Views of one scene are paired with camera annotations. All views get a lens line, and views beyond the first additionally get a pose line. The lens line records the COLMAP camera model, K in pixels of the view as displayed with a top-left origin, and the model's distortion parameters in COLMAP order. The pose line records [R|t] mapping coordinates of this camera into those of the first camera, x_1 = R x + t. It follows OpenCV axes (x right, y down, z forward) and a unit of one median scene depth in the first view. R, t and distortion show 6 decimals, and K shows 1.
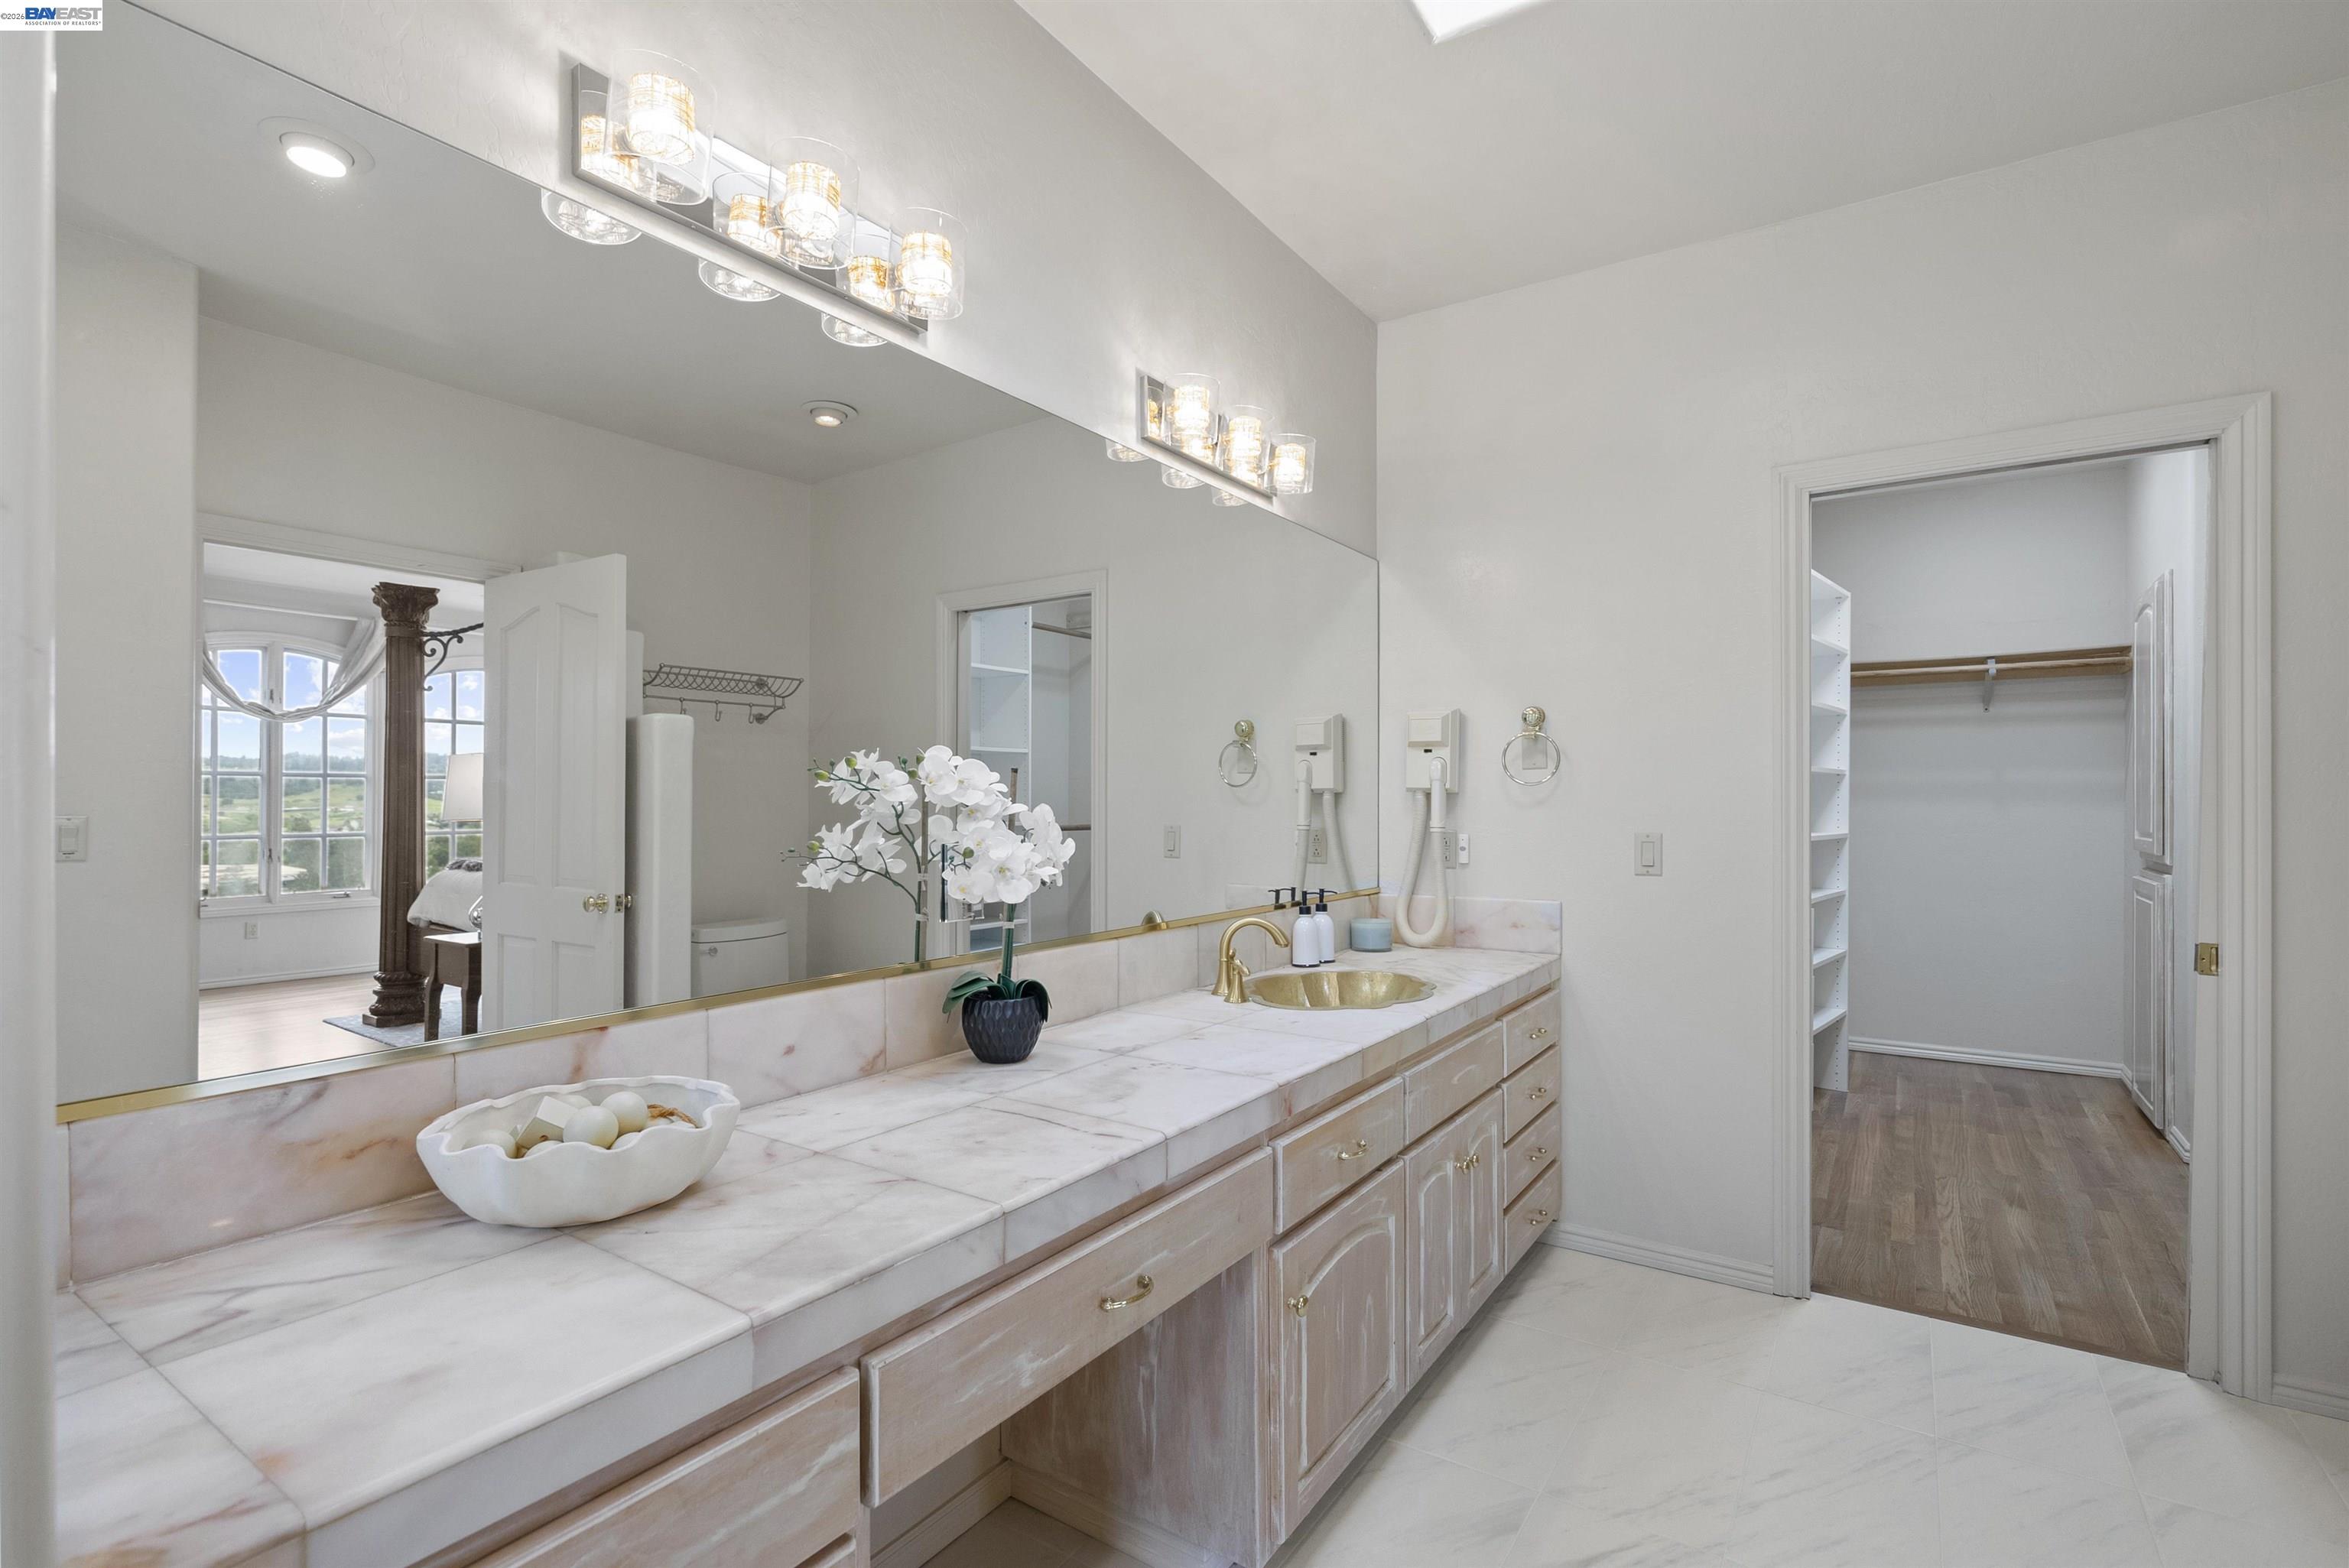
lens RADIAL K [[1084.0, 0, 1167.5], [0, 1084.0, 797.5], [0, 0, 1]] dist [-0.003256, 0.001562]
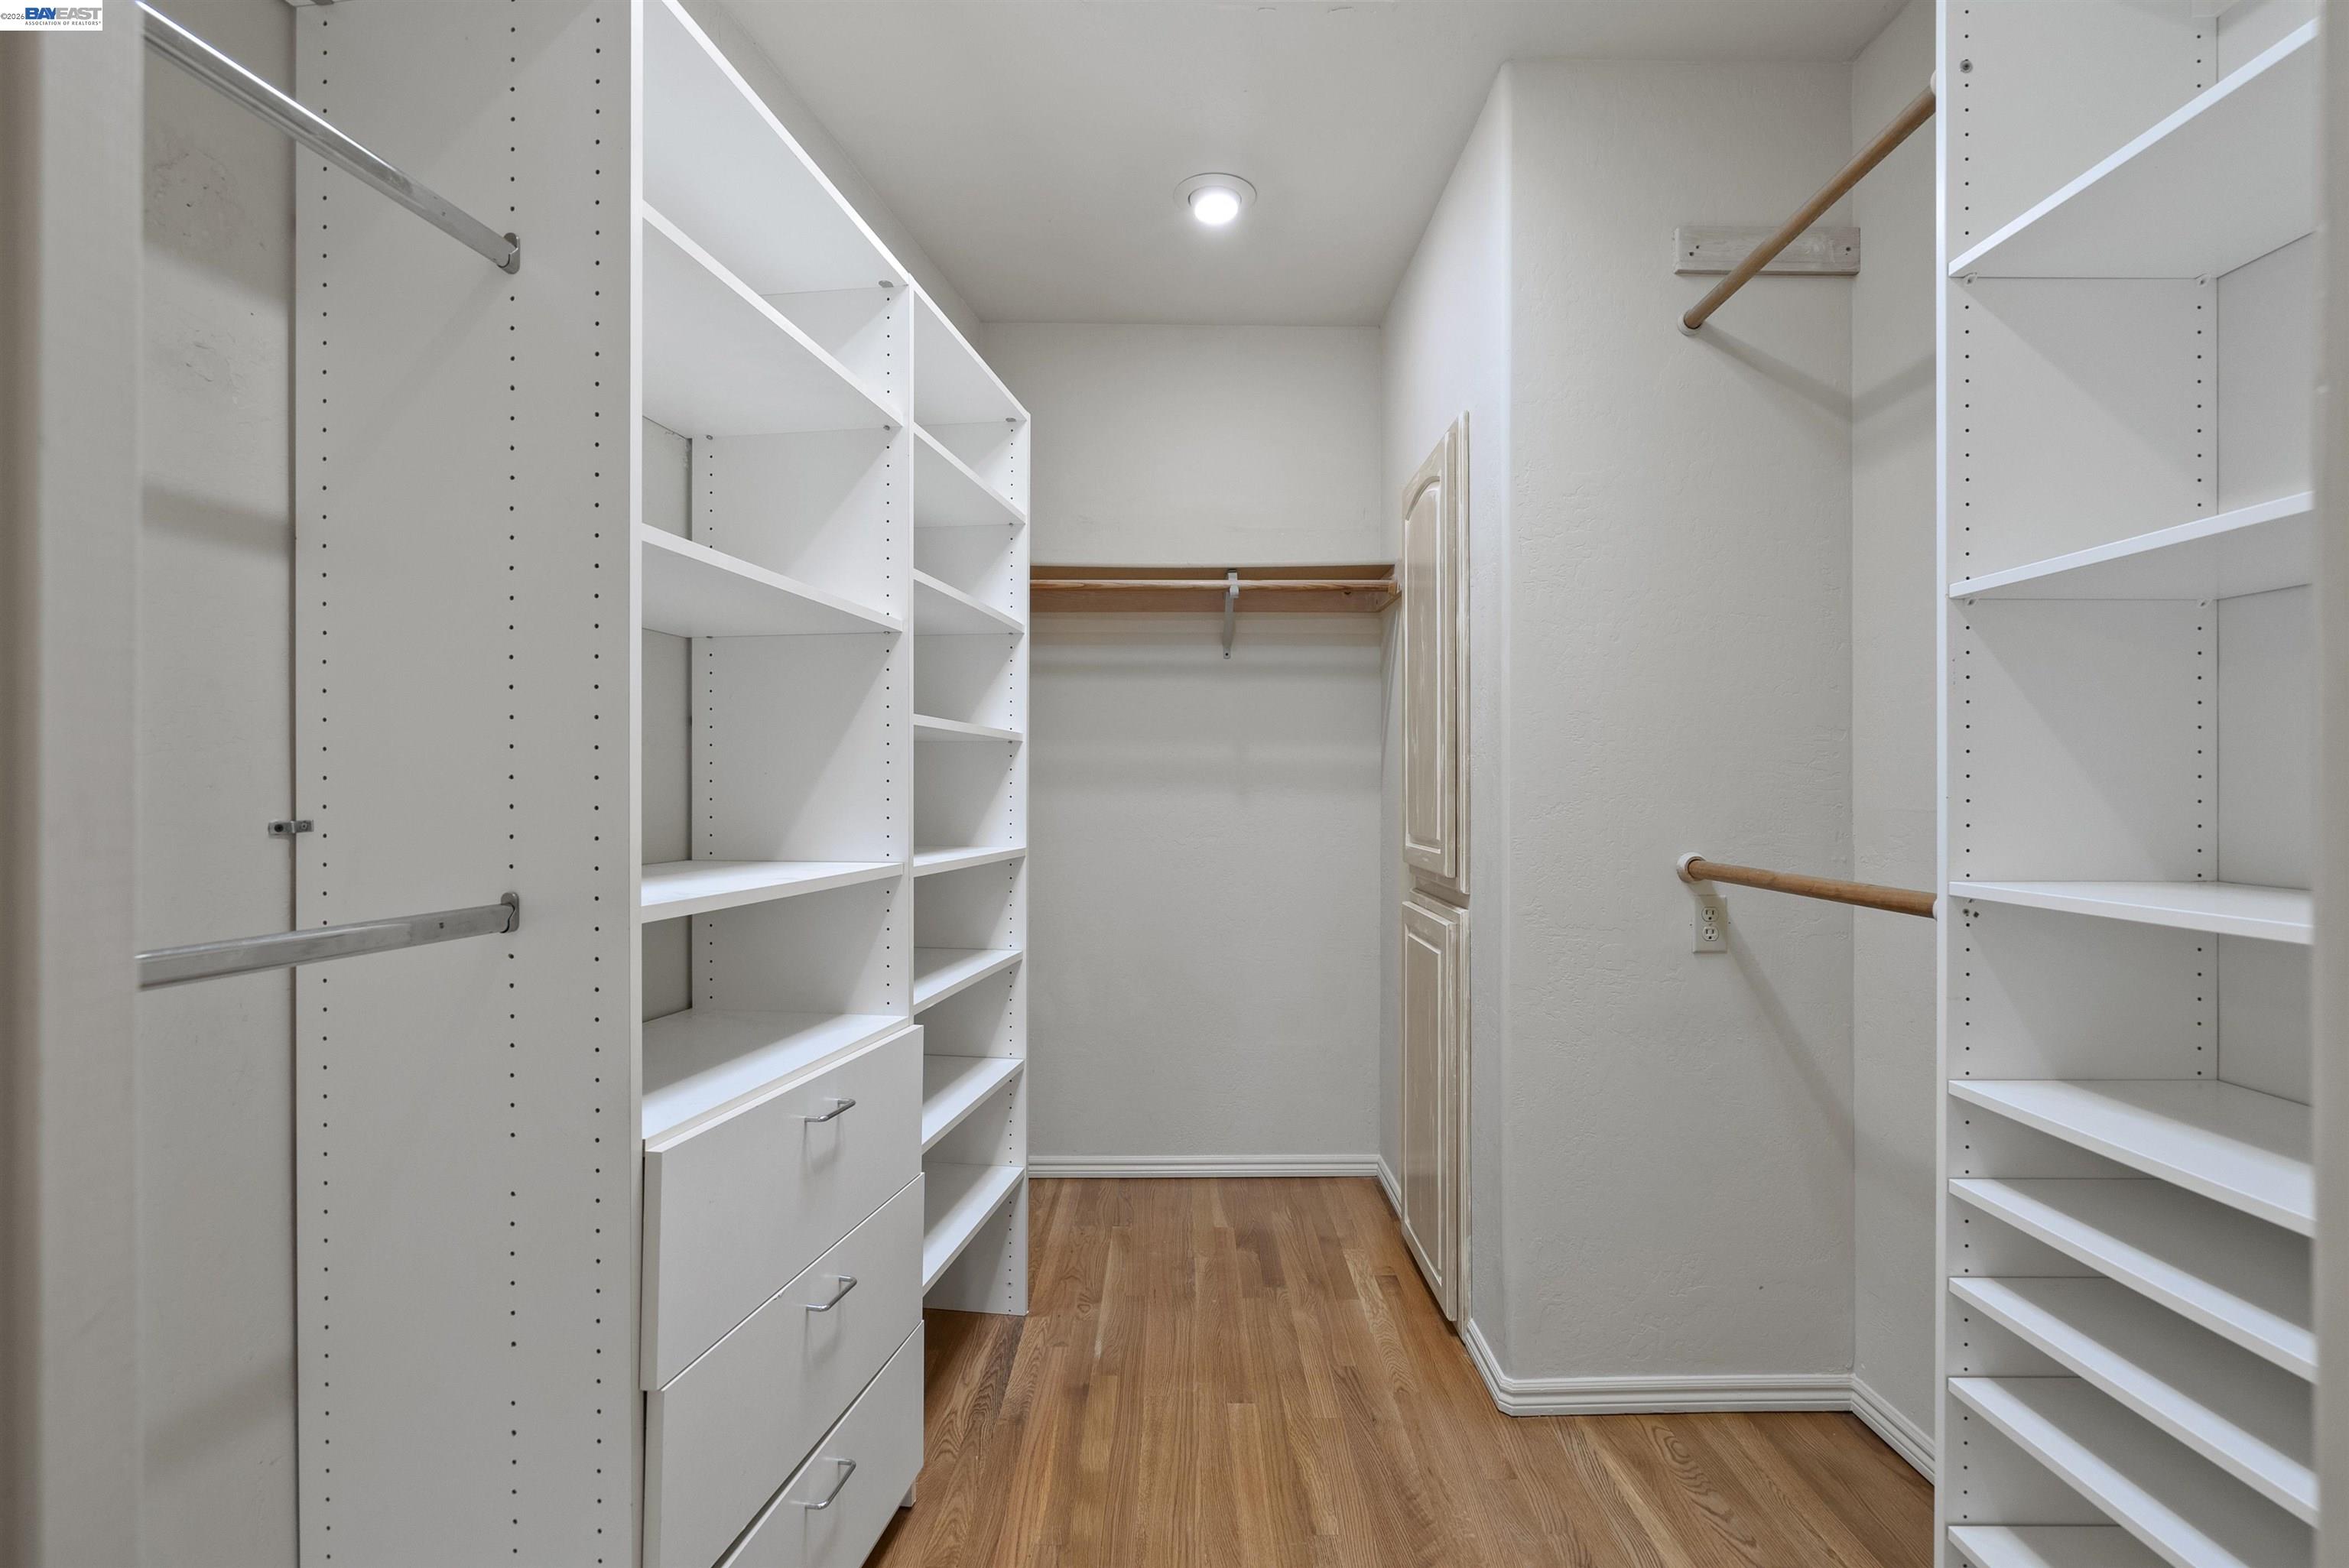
lens RADIAL K [[1084.0, 0, 1176.7], [0, 1084.0, 787.2], [0, 0, 1]] dist [-0.003256, 0.001562]
pose [[0.825122, 0.001255, 0.564953, 0.411697], [0.000451, 0.999996, -0.002880, 0.003814], [-0.564954, 0.002631, 0.825118, 0.543125]]
